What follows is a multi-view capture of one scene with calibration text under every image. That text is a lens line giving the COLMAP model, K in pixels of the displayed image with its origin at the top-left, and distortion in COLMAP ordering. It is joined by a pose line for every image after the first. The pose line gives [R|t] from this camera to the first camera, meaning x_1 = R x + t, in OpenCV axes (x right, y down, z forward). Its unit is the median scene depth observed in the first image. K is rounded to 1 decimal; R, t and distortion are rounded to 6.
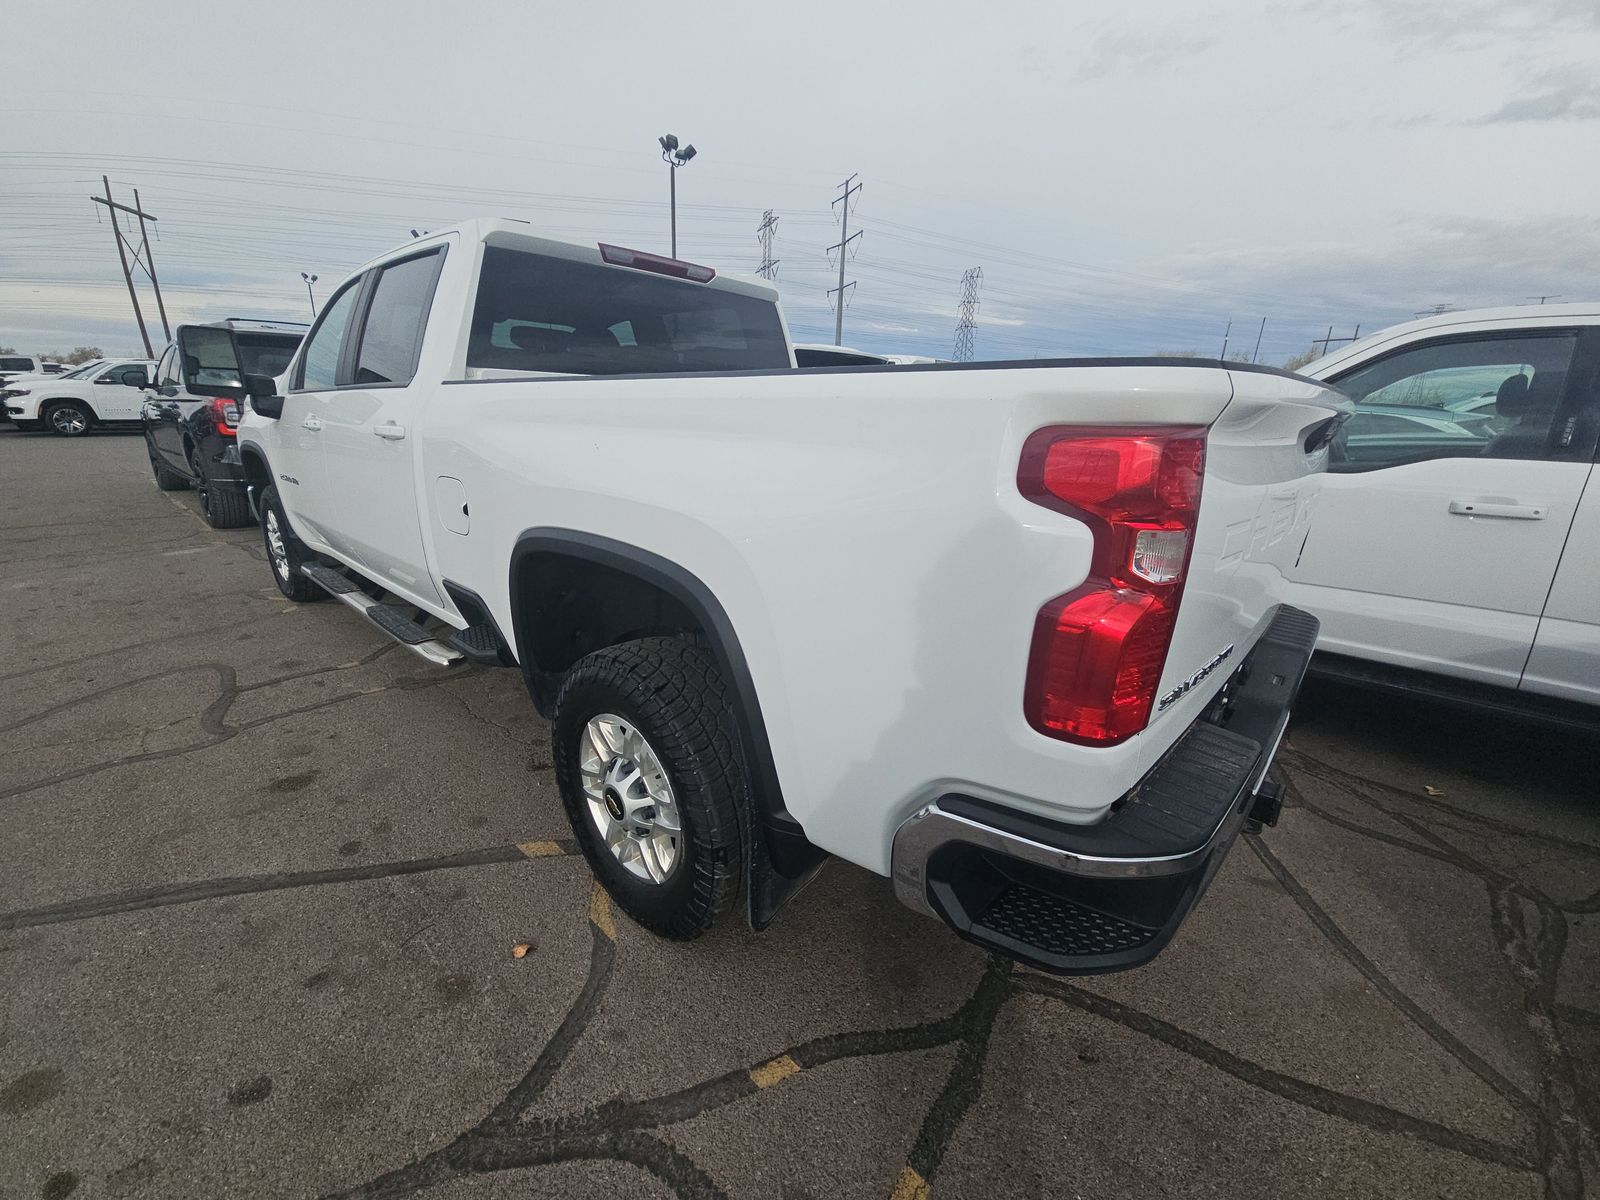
lens RADIAL K [[647.1, 0, 799.1], [0, 647.1, 611.1], [0, 0, 1]] dist [0.022574, -0.018567]
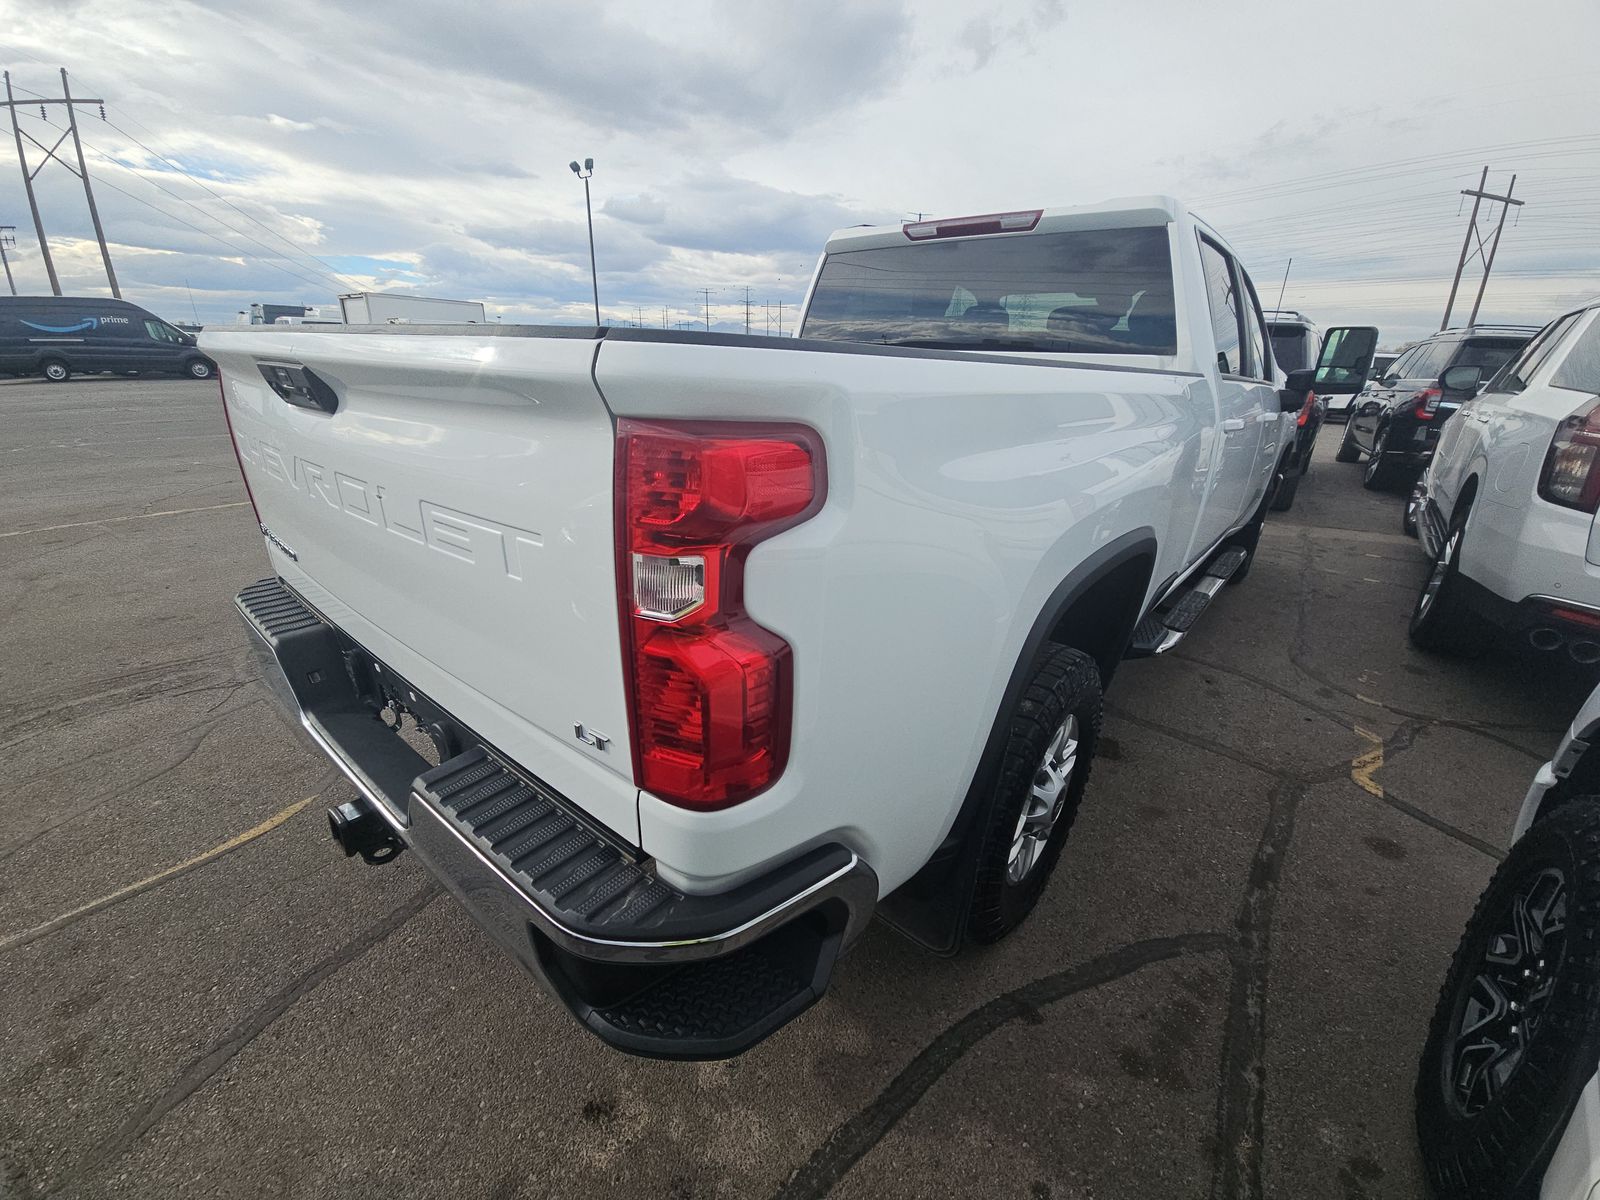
lens RADIAL K [[647.1, 0, 799.1], [0, 647.1, 611.1], [0, 0, 1]] dist [0.022574, -0.018567]
pose [[0.052477, 0.339338, -0.939200, 0.078250], [-0.329183, 0.893807, 0.304545, -0.021903], [0.942807, 0.293186, 0.158609, 0.071574]]
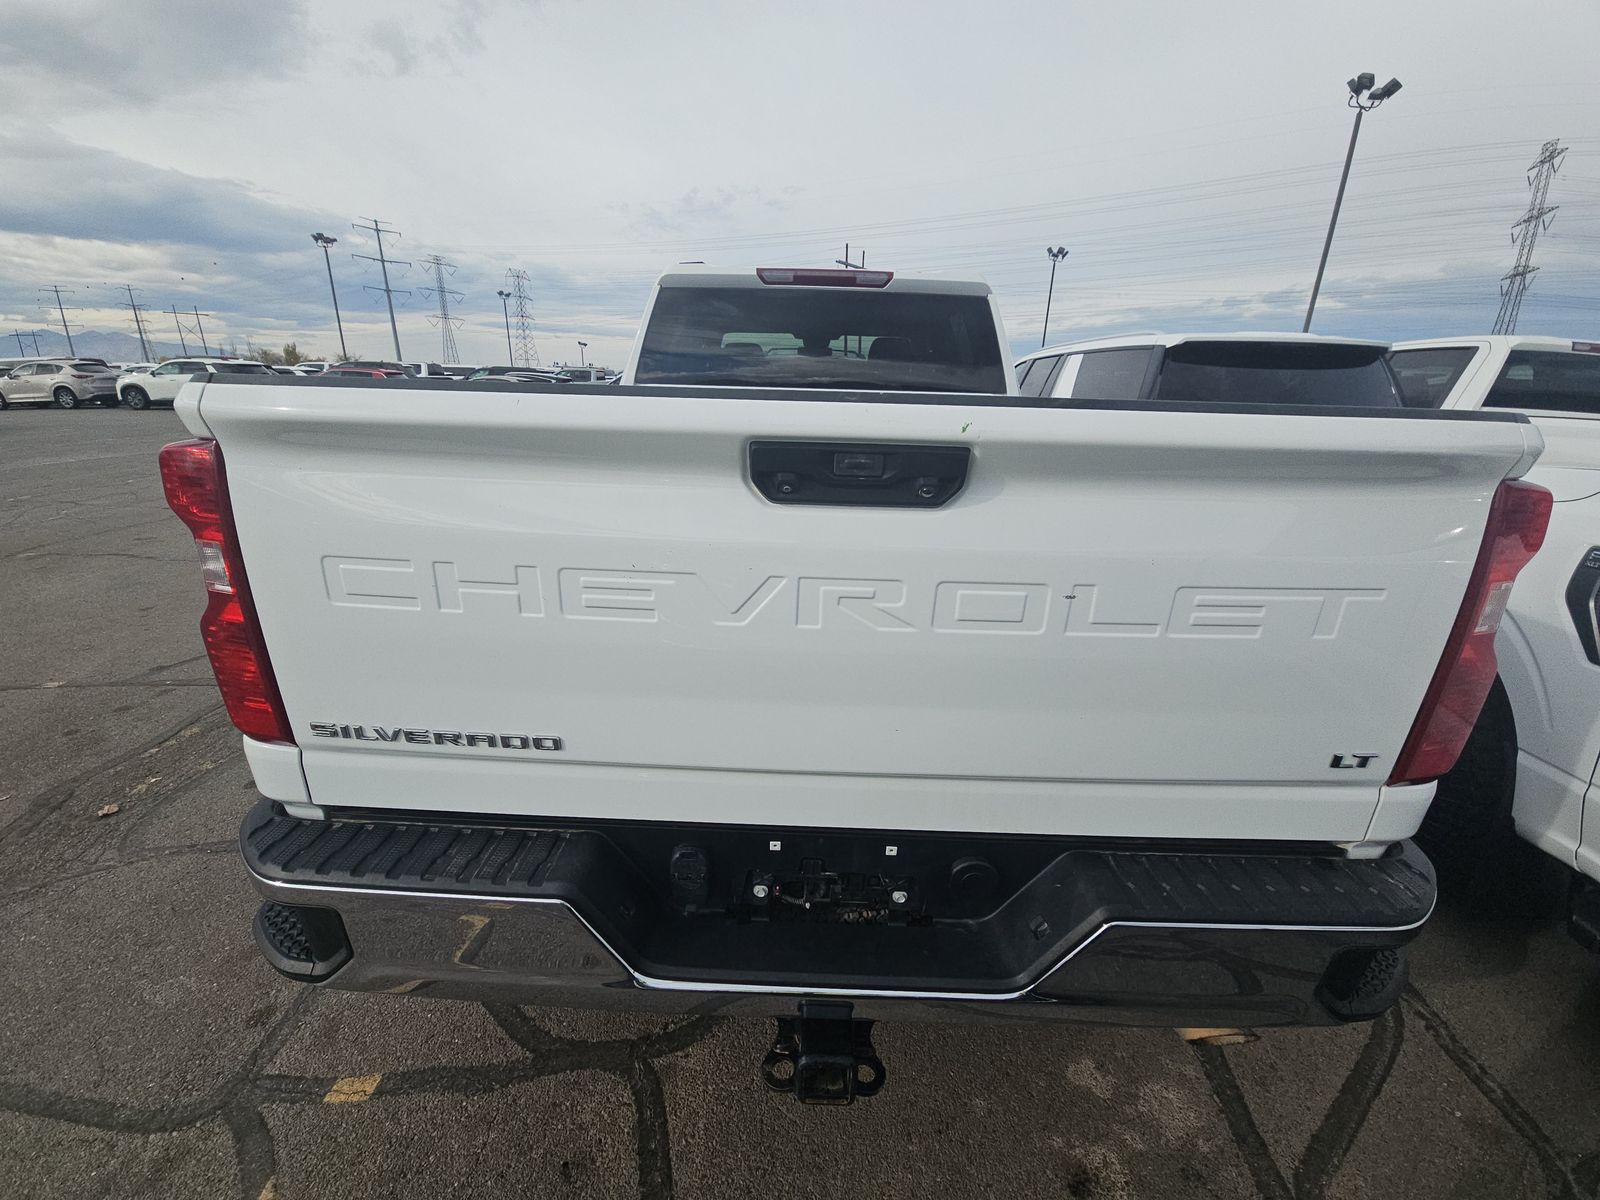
lens RADIAL K [[640.6, 0, 802.3], [0, 640.6, 620.4], [0, 0, 1]] dist [0.045185, -0.026494]
pose [[0.667110, 0.234150, -0.707205, 0.056586], [-0.230828, 0.967569, 0.102612, -0.009472], [0.708296, 0.094789, 0.699523, 0.028209]]
